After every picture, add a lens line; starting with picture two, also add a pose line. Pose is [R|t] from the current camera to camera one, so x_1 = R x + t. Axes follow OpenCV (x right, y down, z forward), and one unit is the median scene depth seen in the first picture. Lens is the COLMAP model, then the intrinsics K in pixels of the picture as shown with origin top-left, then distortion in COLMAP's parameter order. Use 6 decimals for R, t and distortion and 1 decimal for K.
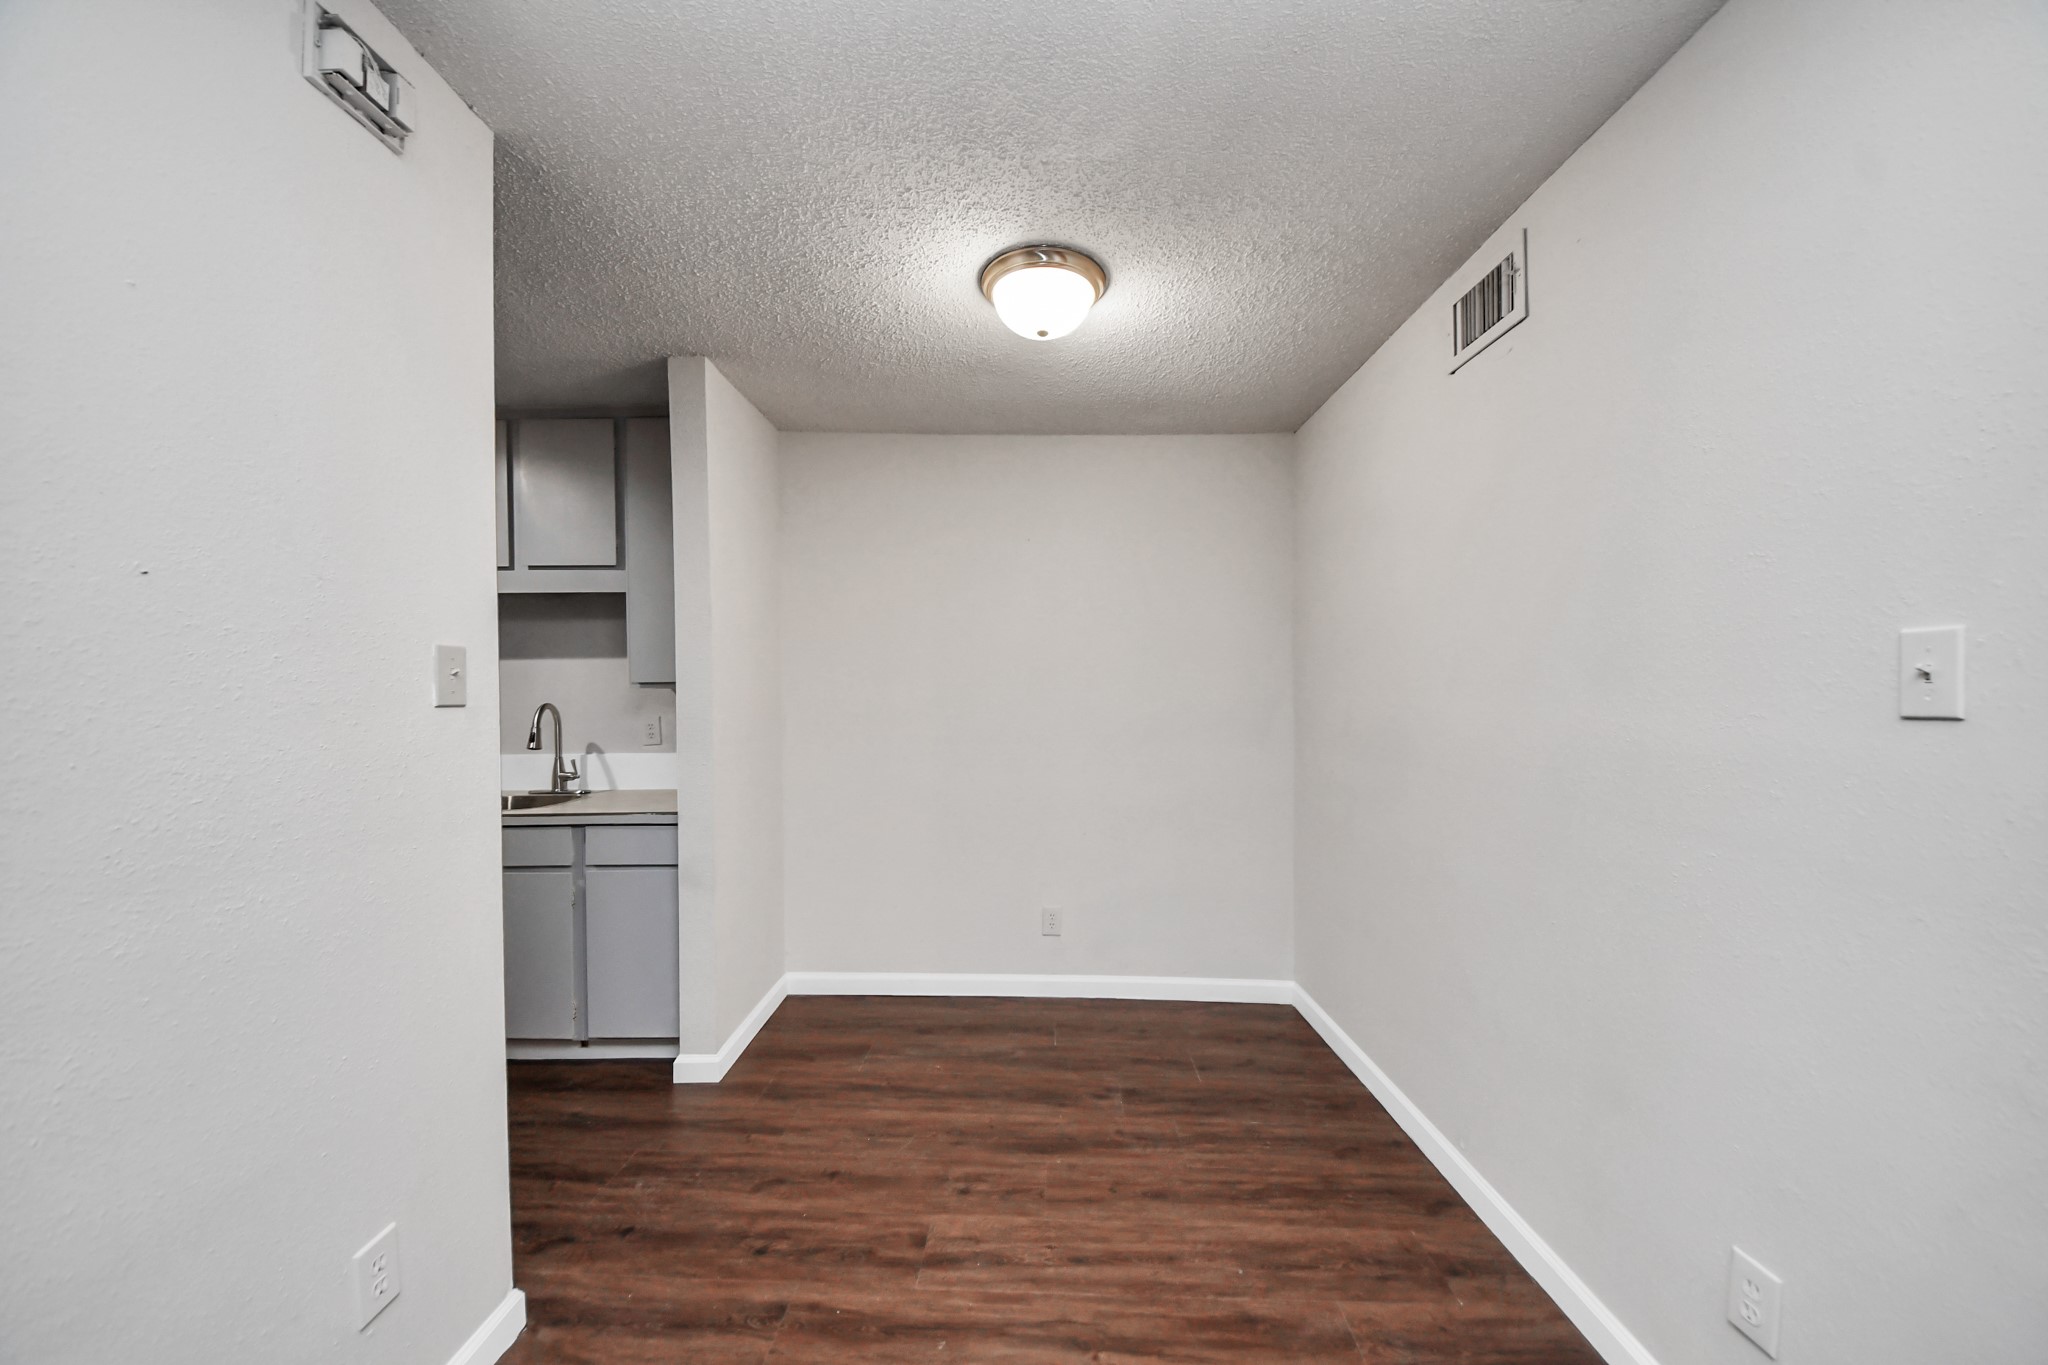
lens RADIAL K [[752.0, 0, 1036.2], [0, 752.0, 697.0], [0, 0, 1]] dist [0.013482, -0.012130]
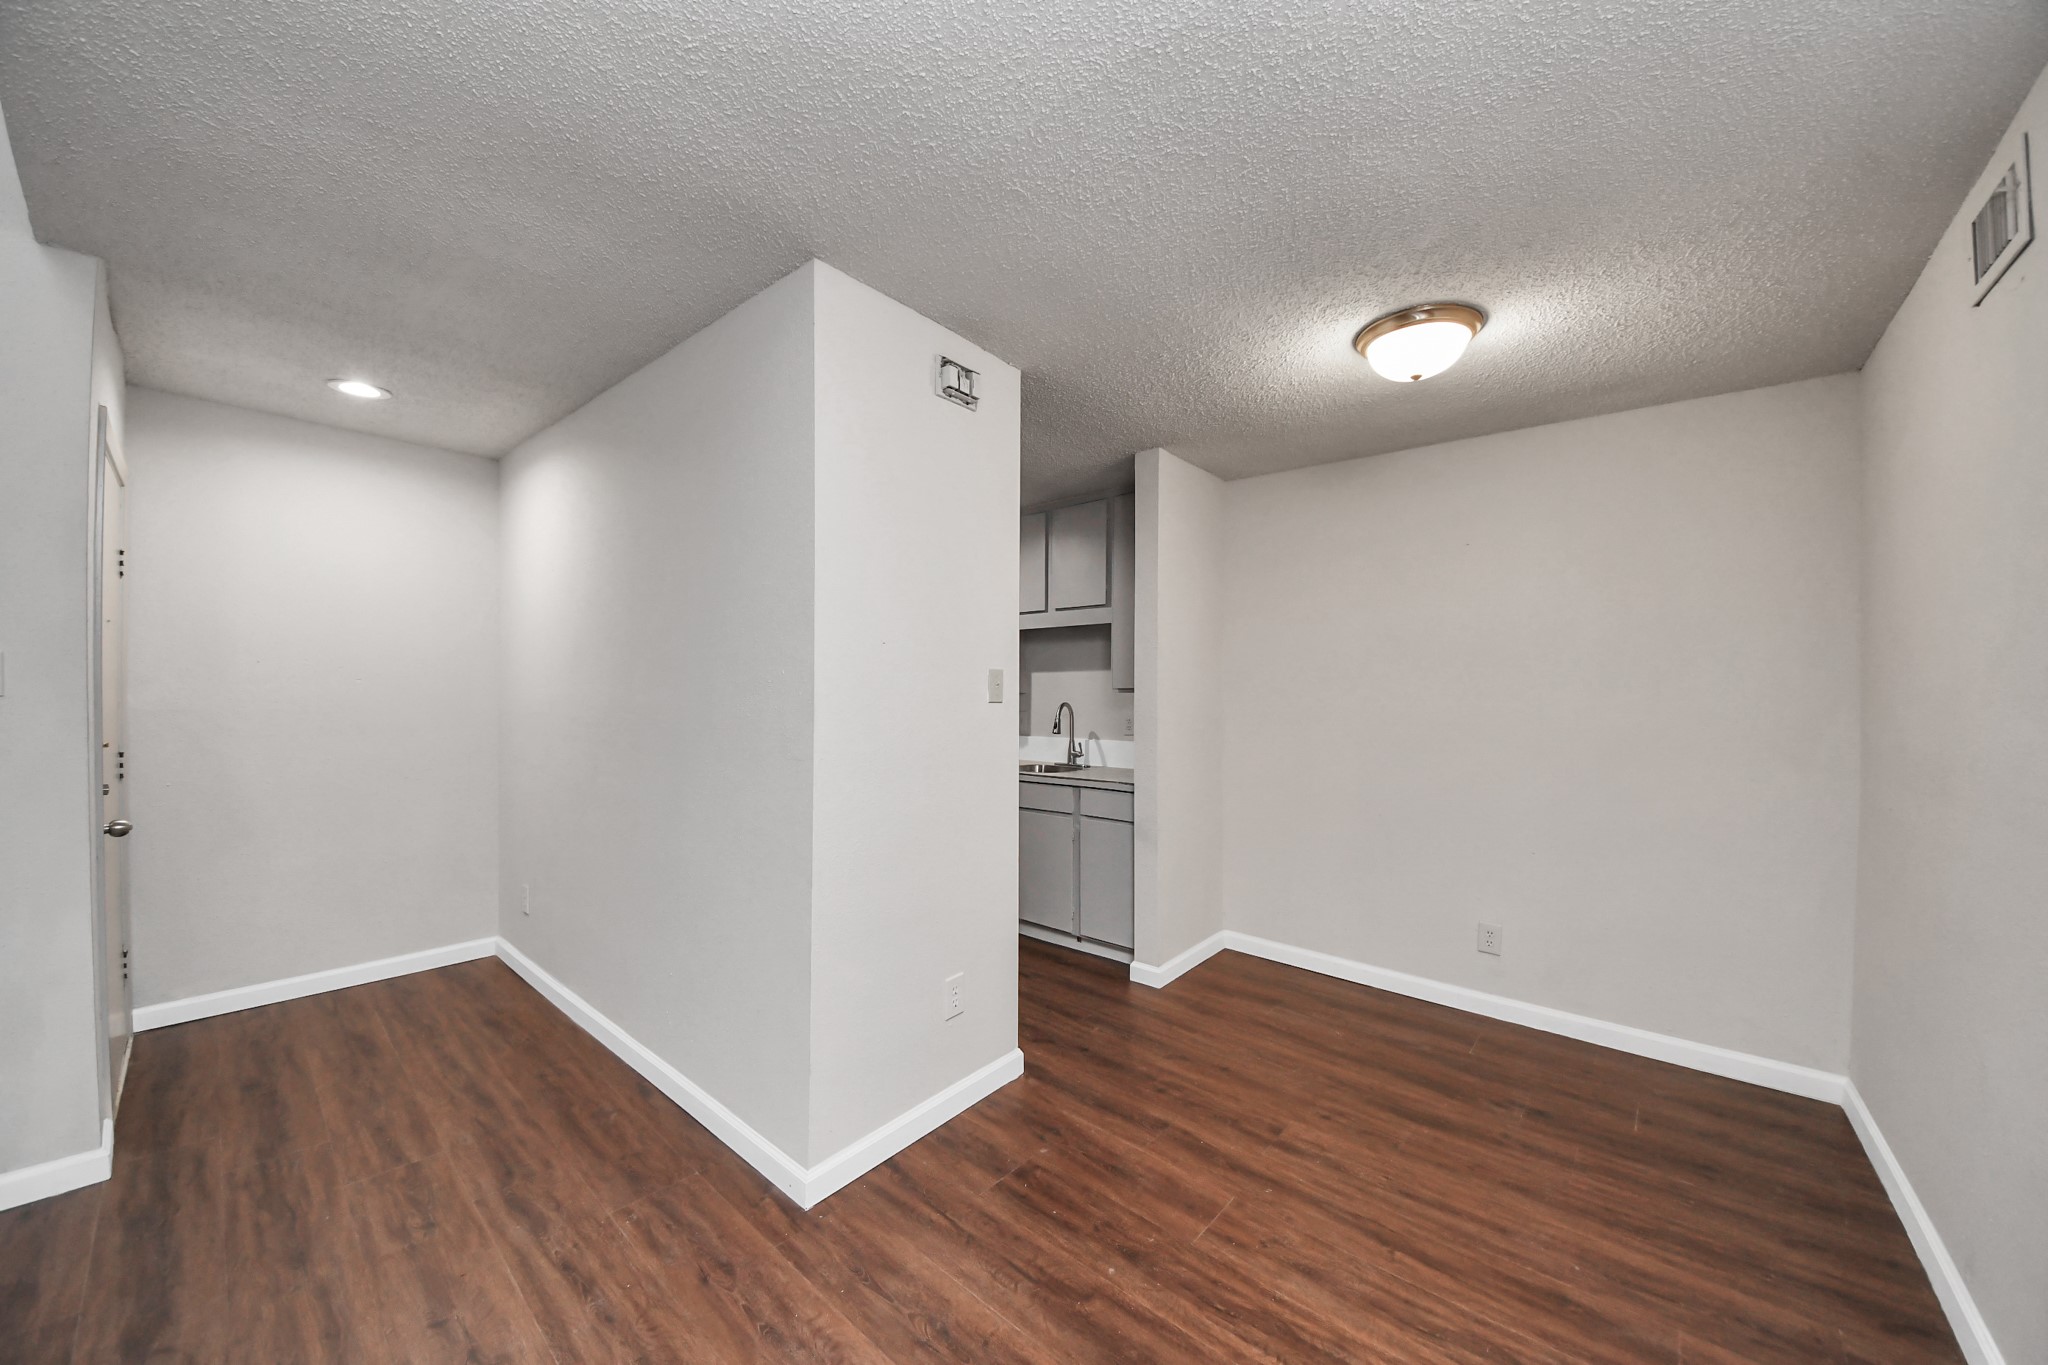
lens RADIAL K [[751.6, 0, 1012.5], [0, 751.6, 693.3], [0, 0, 1]] dist [0.052950, -0.029082]
pose [[0.769472, 0.009845, -0.638605, 0.257172], [-0.018080, 0.999816, -0.006372, 0.002614], [0.638425, 0.016449, 0.769509, -0.228478]]
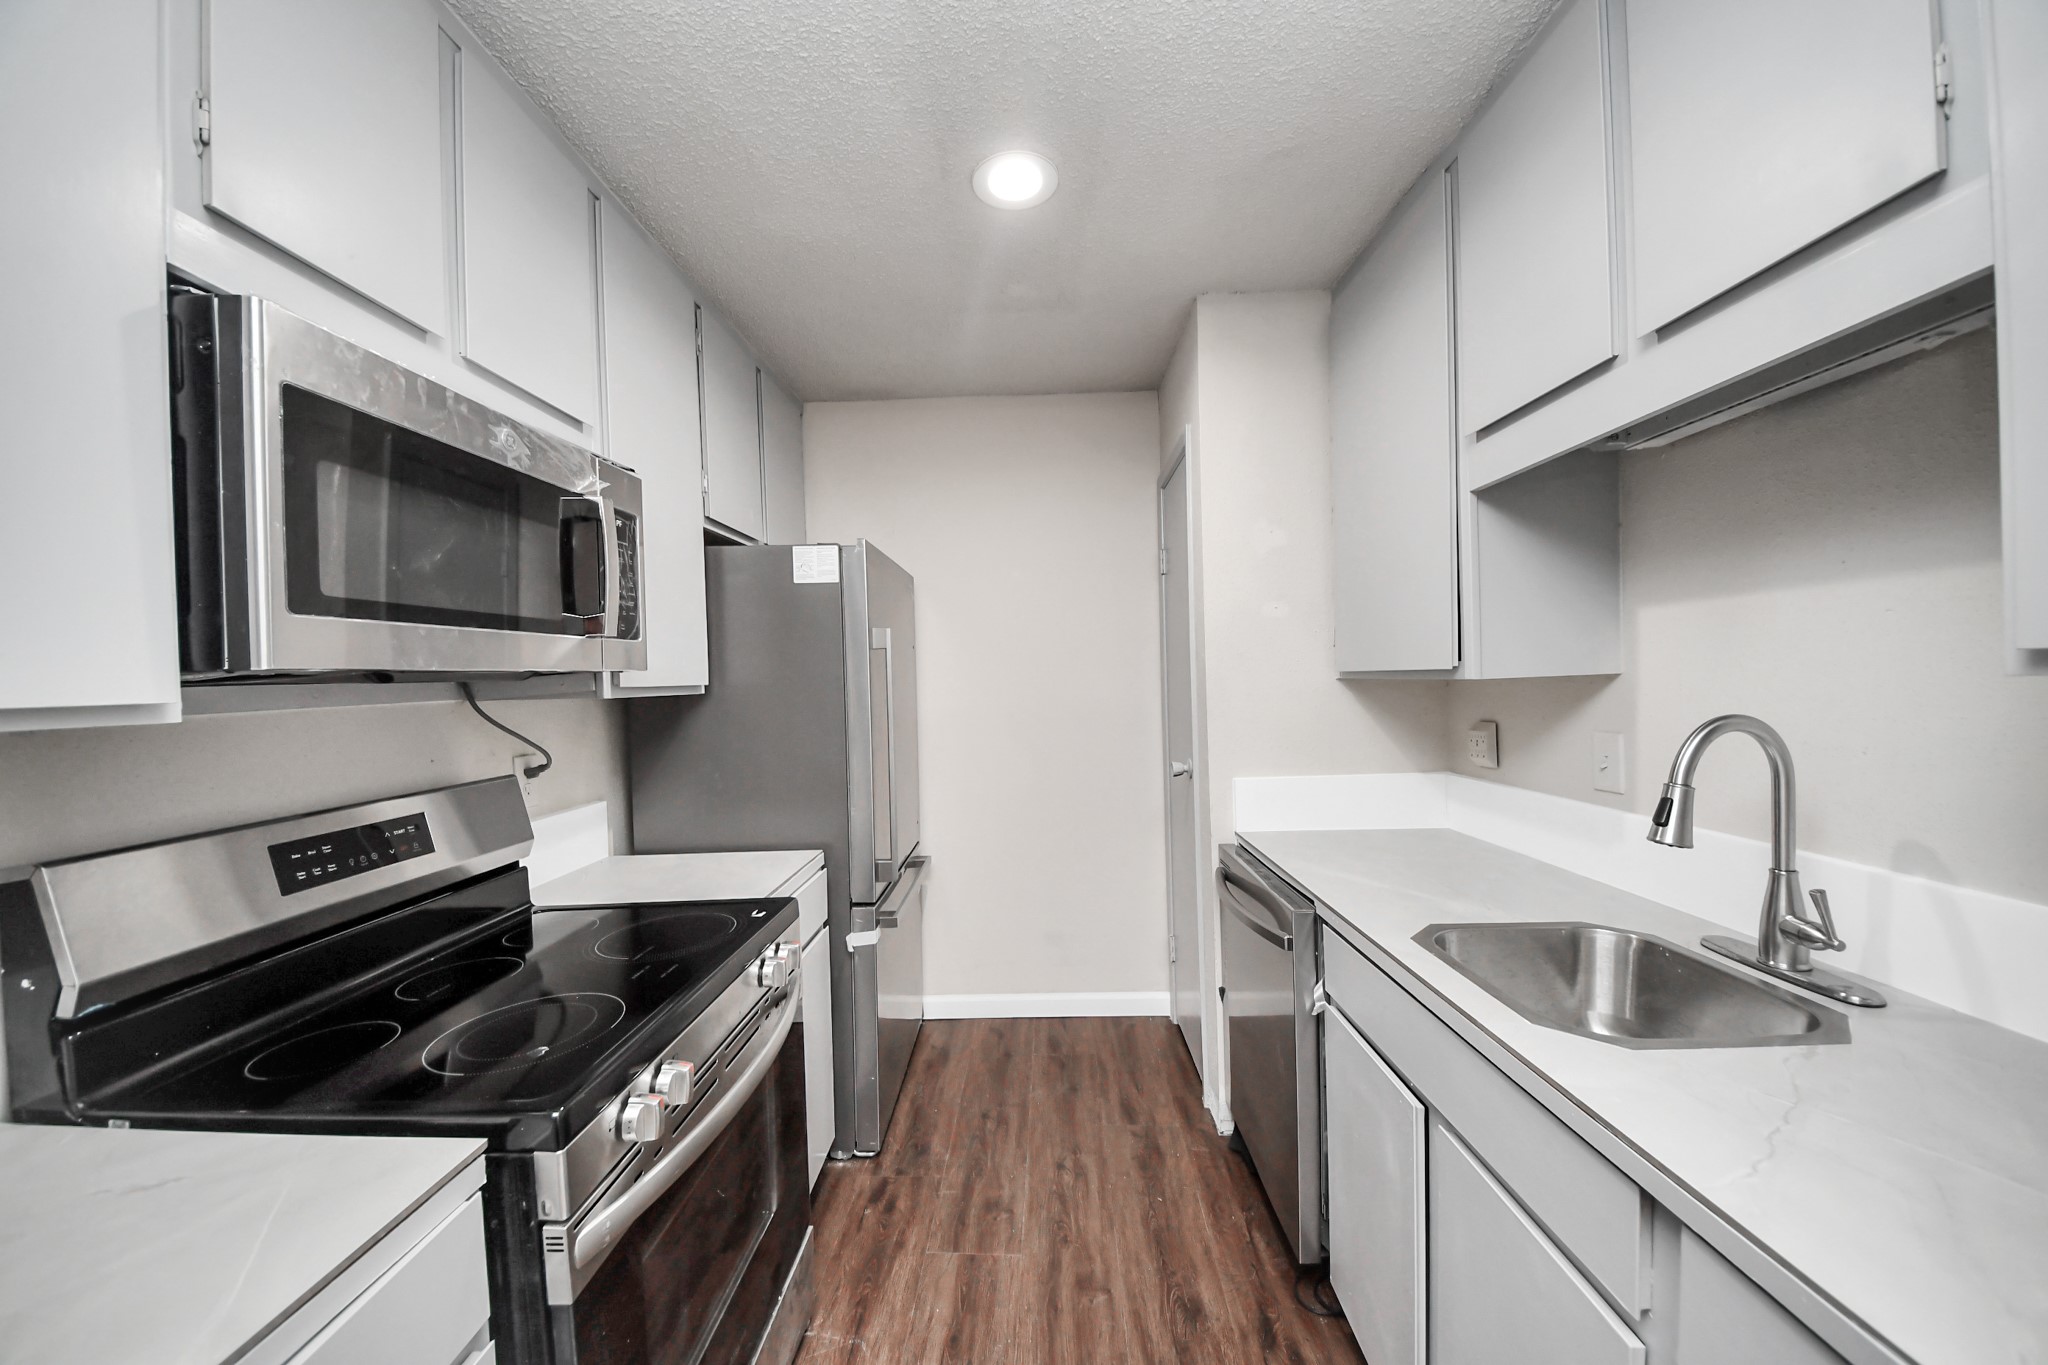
lens RADIAL K [[717.1, 0, 1020.8], [0, 717.1, 677.1], [0, 0, 1]] dist [0.019298, -0.016545]
pose [[-0.018422, 0.008162, -0.999797, -0.404624], [0.014221, 0.999868, 0.007901, -0.022720], [0.999729, -0.014073, -0.018535, 0.896927]]
